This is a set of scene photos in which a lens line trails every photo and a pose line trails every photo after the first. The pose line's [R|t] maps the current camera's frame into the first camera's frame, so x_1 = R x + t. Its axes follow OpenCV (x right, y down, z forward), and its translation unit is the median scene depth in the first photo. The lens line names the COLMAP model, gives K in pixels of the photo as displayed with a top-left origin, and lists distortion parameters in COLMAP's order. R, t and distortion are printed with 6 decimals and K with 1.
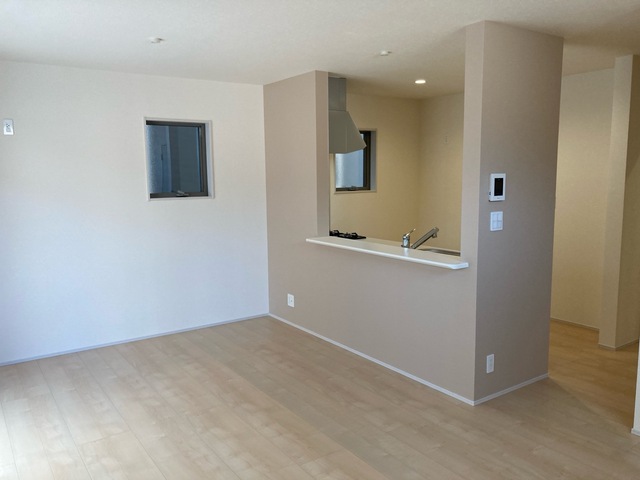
lens RADIAL K [[525.6, 0, 320.0], [0, 525.6, 240.0], [0, 0, 1]] dist [0.040188, -0.003620]
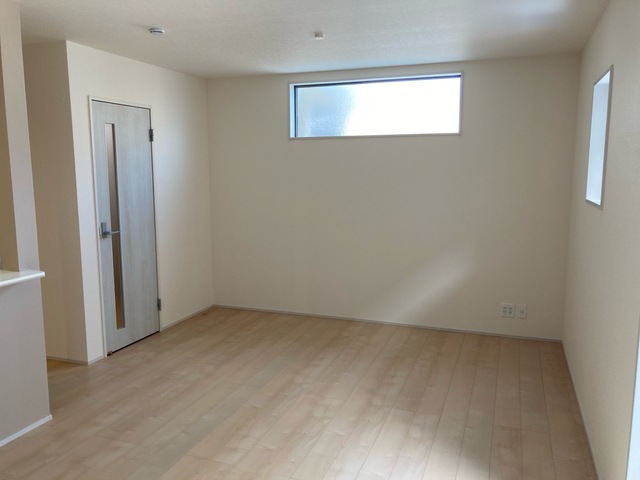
lens RADIAL K [[525.6, 0, 320.0], [0, 525.6, 240.0], [0, 0, 1]] dist [0.040188, -0.003620]
pose [[-0.558179, -0.096372, 0.824105, -0.782158], [0.128139, 0.971303, 0.200376, -0.128605], [-0.819766, 0.217445, -0.529812, 1.149360]]
